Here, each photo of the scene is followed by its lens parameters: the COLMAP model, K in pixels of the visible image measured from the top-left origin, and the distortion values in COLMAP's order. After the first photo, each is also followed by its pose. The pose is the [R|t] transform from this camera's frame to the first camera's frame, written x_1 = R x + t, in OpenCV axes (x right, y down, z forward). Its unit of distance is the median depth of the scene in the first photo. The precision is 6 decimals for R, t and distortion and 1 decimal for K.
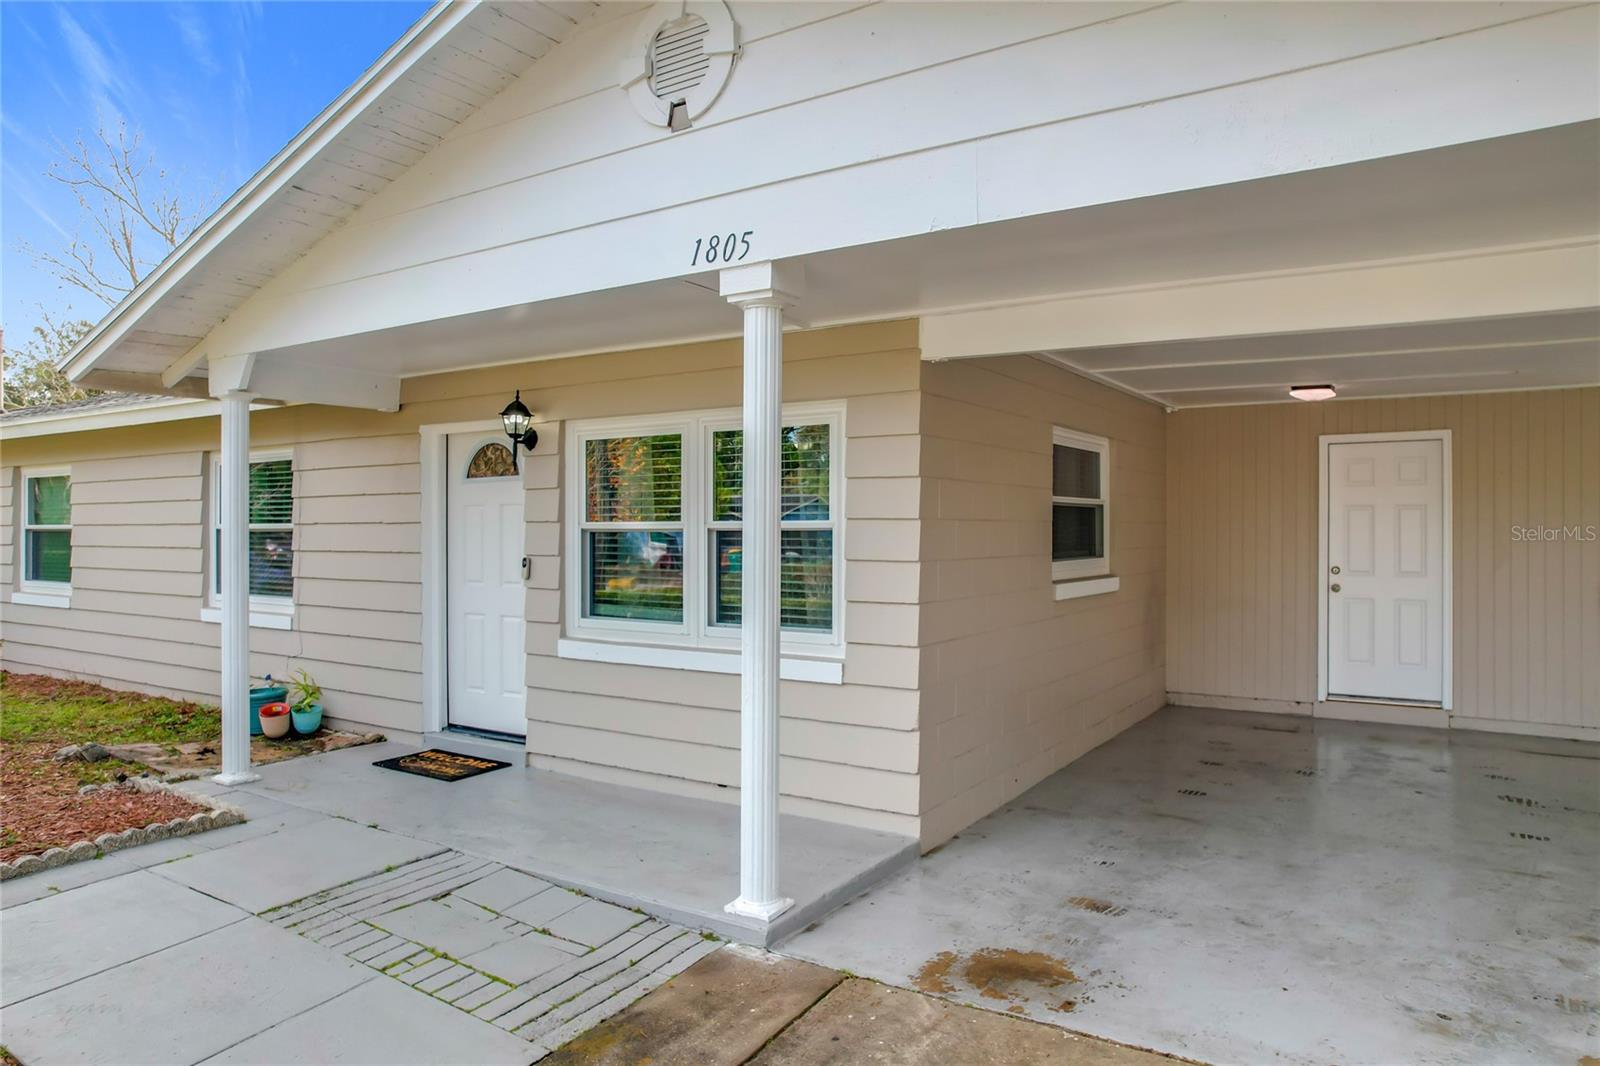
lens RADIAL K [[1129.0, 0, 781.7], [0, 1129.0, 499.5], [0, 0, 1]] dist [-0.062705, 0.055947]
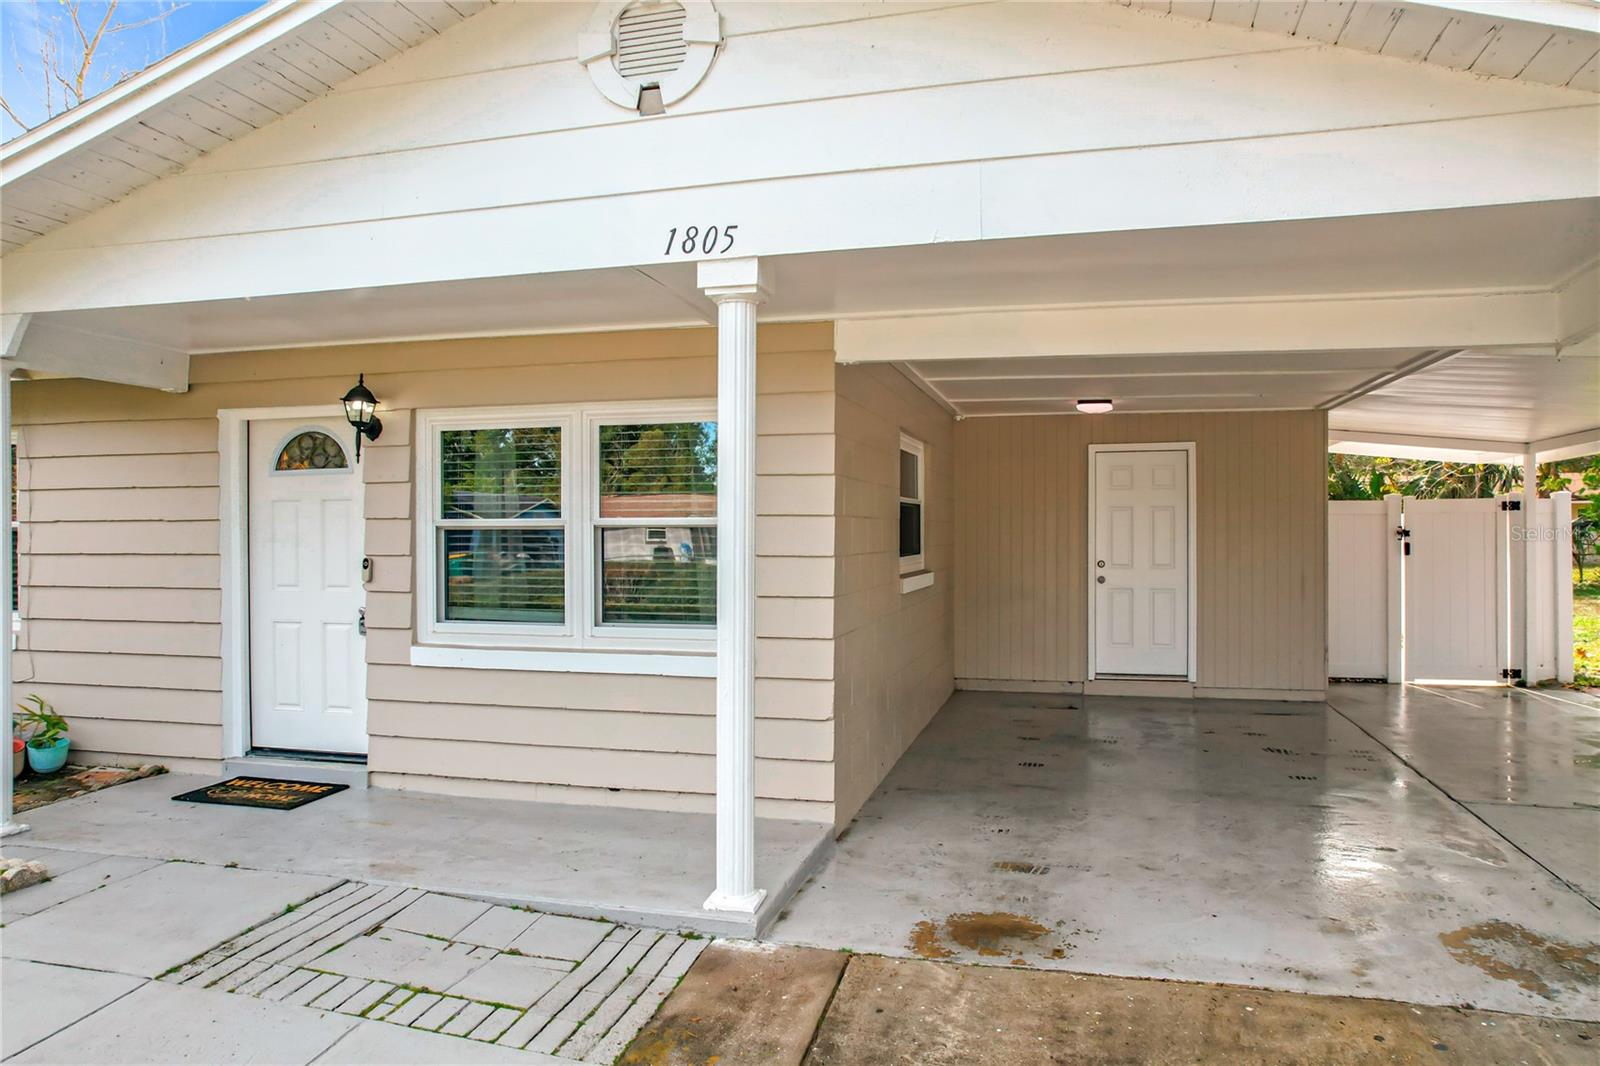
lens RADIAL K [[1129.0, 0, 861.7], [0, 1129.0, 511.3], [0, 0, 1]] dist [-0.062705, 0.055947]
pose [[0.939211, 0.003792, 0.343319, -0.206648], [-0.006775, 0.999949, 0.007489, 0.005247], [-0.343273, -0.009360, 0.939189, 0.017757]]
